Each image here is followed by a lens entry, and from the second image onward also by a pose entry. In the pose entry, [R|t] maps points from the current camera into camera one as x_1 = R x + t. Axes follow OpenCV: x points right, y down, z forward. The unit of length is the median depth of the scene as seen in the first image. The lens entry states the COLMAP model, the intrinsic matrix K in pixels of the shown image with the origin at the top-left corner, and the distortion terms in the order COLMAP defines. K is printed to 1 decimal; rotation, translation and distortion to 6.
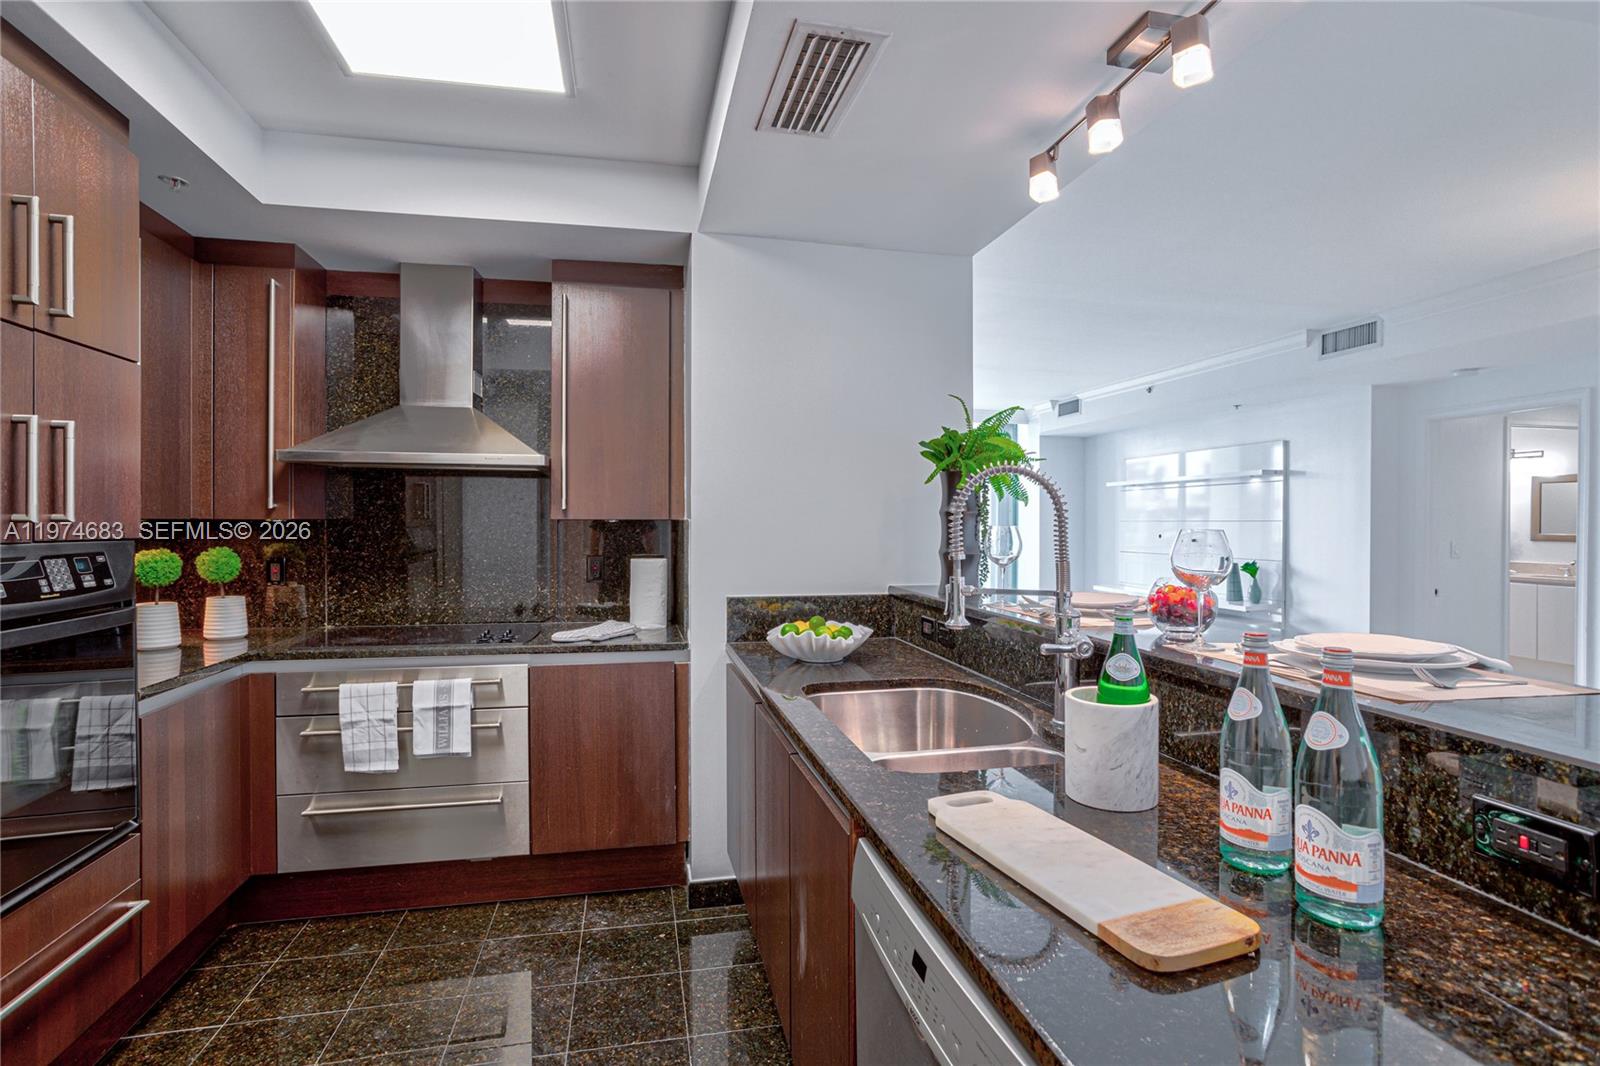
lens RADIAL K [[790.0, 0, 809.1], [0, 790.0, 525.3], [0, 0, 1]] dist [-0.053274, 0.033177]
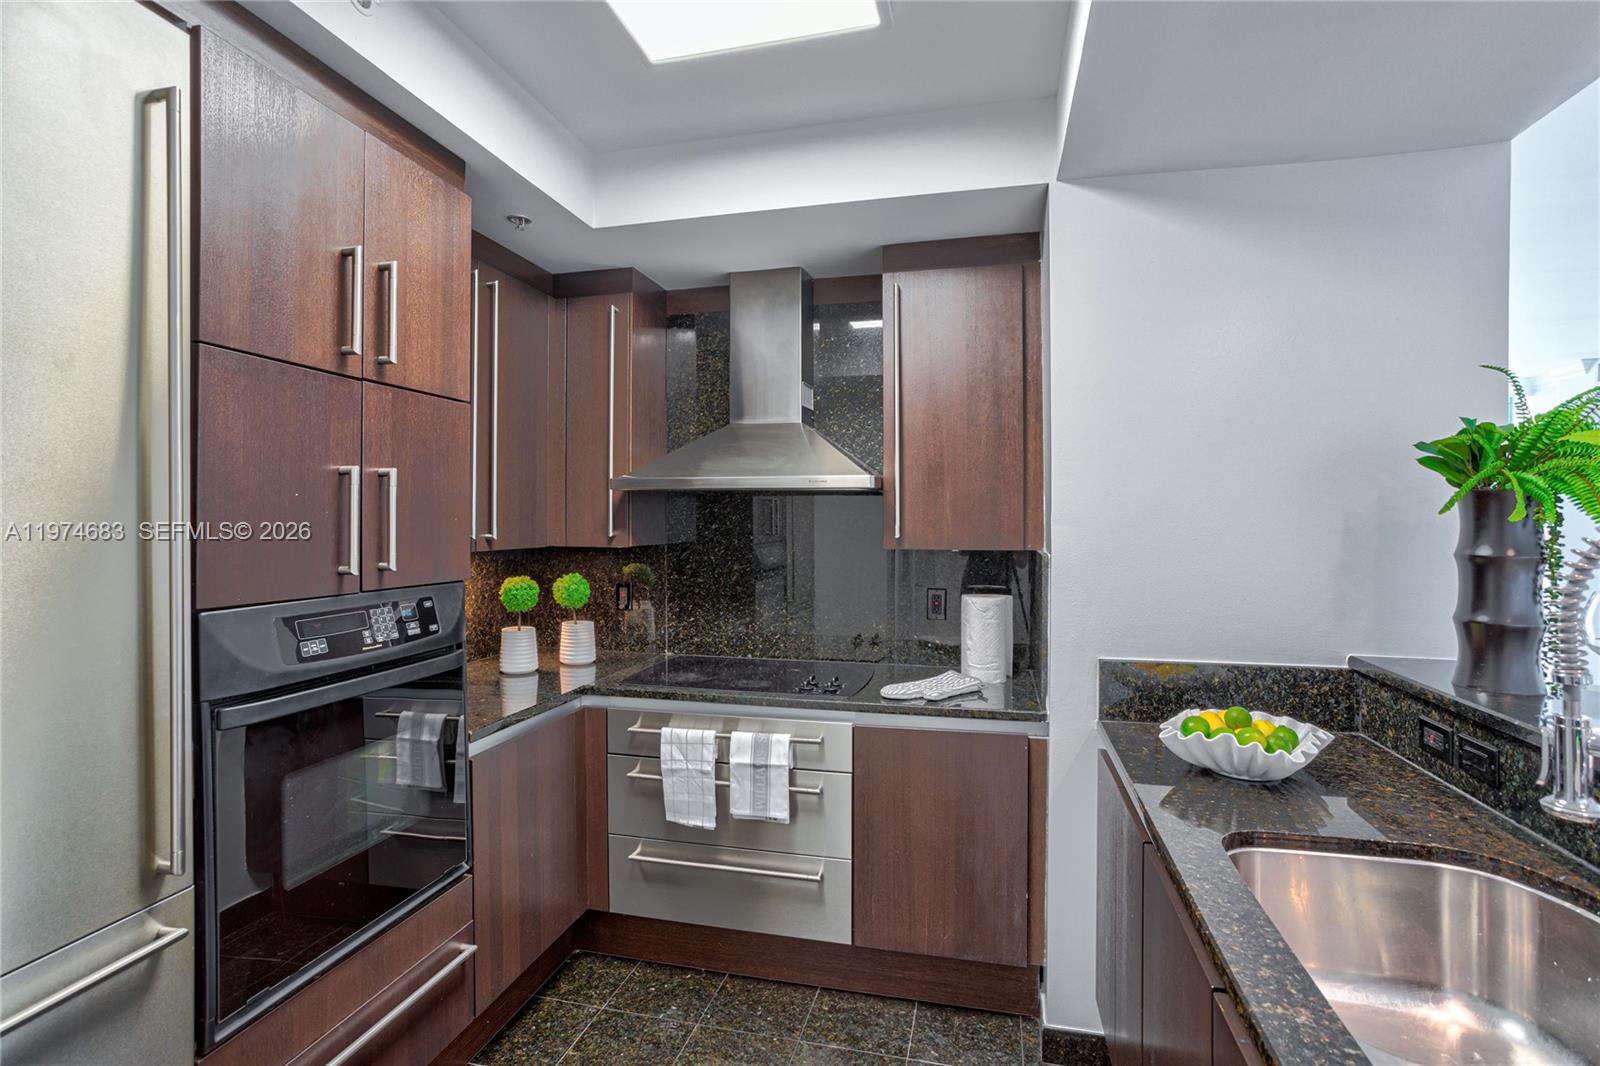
lens RADIAL K [[790.0, 0, 809.1], [0, 790.0, 525.3], [0, 0, 1]] dist [-0.053274, 0.033177]
pose [[0.898745, 0.001250, -0.438470, -0.026268], [0.000898, 0.999989, 0.004691, -0.041881], [0.438471, -0.004610, 0.898734, 0.213992]]
